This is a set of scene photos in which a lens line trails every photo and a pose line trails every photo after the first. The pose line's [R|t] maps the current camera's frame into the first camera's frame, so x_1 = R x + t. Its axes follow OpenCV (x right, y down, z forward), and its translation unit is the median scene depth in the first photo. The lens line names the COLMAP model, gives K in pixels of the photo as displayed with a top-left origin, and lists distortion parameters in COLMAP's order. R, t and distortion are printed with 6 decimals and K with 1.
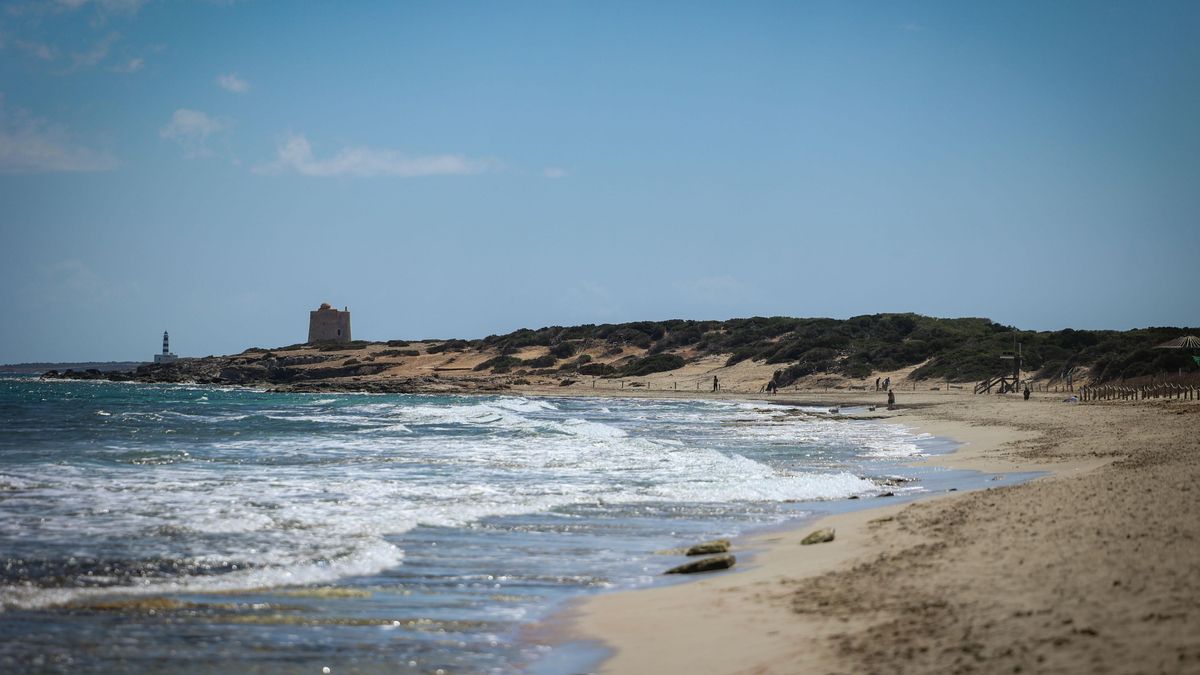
lens RADIAL K [[5374.8, 0, 600.0], [0, 5374.8, 337.9], [0, 0, 1]] dist [-0.025937, 0.000000]
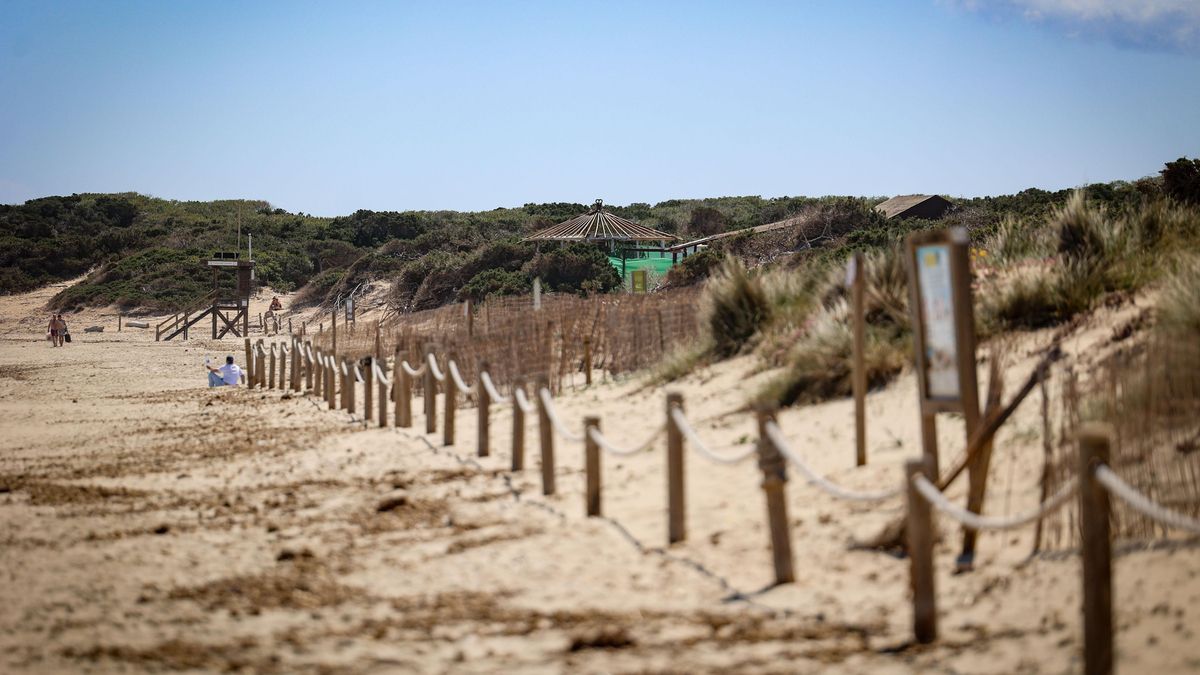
lens RADIAL K [[7501.3, 0, 600.0], [0, 7501.3, 337.4], [0, 0, 1]] dist [0.028154, 0.000000]
pose [[0.994160, -0.009710, 0.107474, 0.033419], [0.008379, 0.999883, 0.012831, 0.001724], [-0.107586, -0.011856, 0.994125, 0.297624]]
